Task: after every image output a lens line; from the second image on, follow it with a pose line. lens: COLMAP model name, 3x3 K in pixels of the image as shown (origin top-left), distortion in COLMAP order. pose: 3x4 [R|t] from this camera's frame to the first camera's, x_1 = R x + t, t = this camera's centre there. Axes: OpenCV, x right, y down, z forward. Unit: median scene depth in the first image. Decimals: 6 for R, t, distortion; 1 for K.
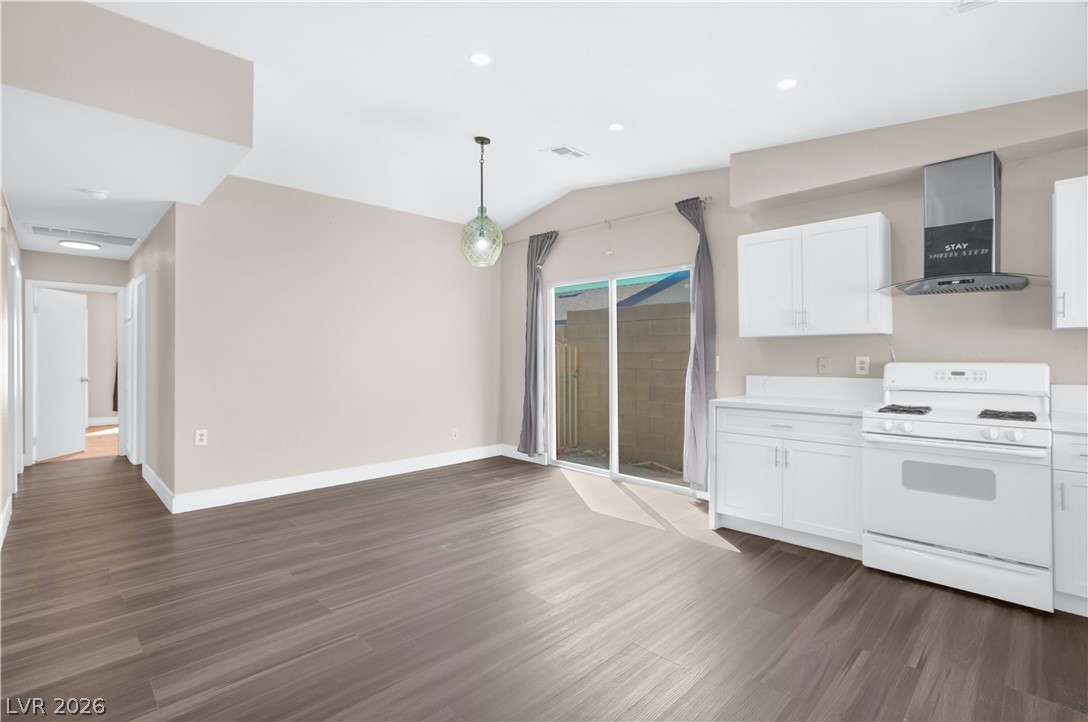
lens RADIAL K [[509.3, 0, 537.7], [0, 509.3, 352.7], [0, 0, 1]] dist [-0.031931, 0.017950]
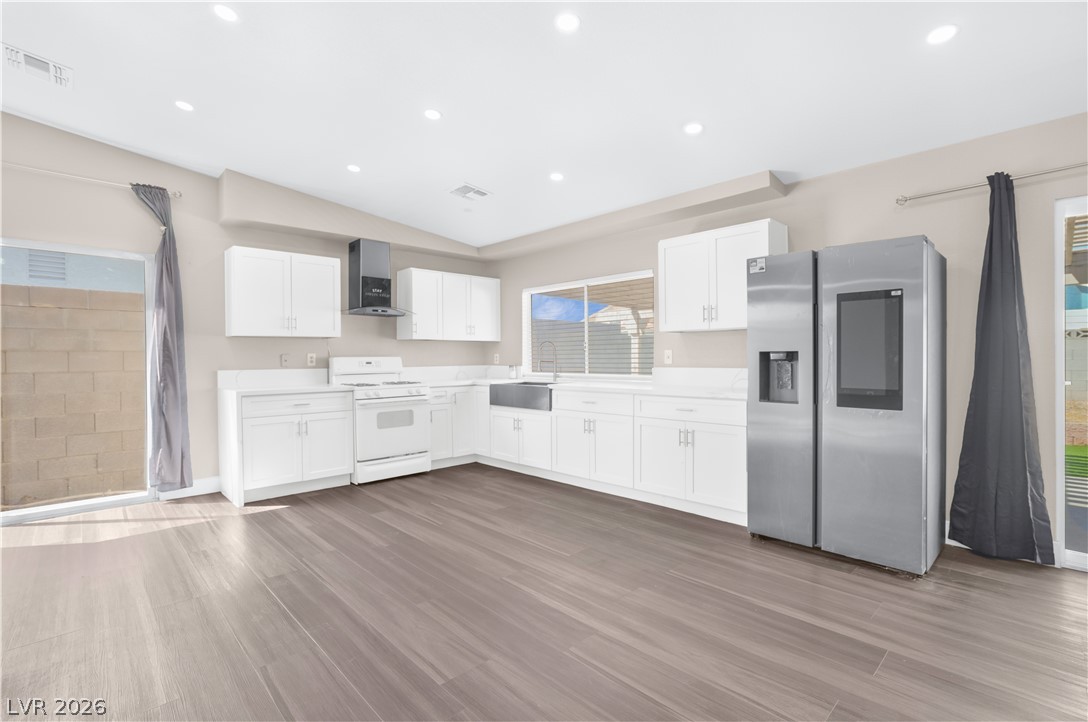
lens RADIAL K [[502.8, 0, 539.5], [0, 502.8, 359.6], [0, 0, 1]] dist [-0.049968, 0.027374]
pose [[0.018035, 0.000257, 0.999837, -0.817141], [0.004336, 0.999991, -0.000335, 0.030957], [-0.999828, 0.004341, 0.018034, 0.357639]]
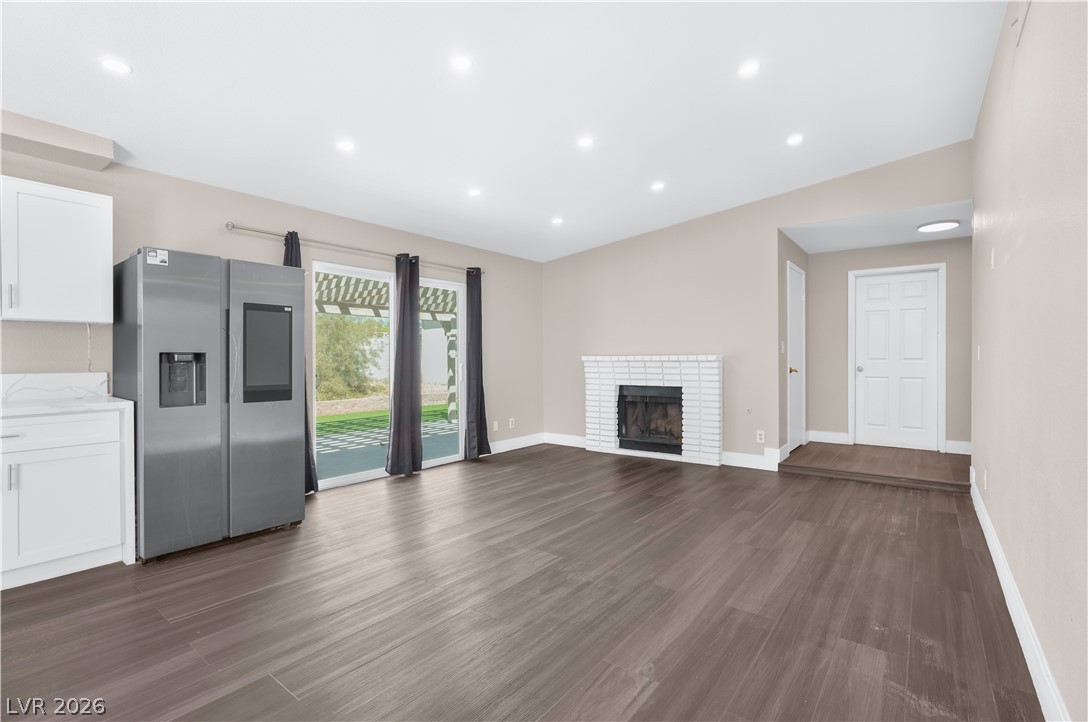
lens RADIAL K [[502.8, 0, 539.5], [0, 502.8, 359.6], [0, 0, 1]] dist [-0.049968, 0.027374]
pose [[-0.991687, 0.004446, -0.128598, -0.395025], [0.004254, 0.999989, 0.001769, 0.030906], [0.128605, 0.001207, -0.991695, 0.888021]]
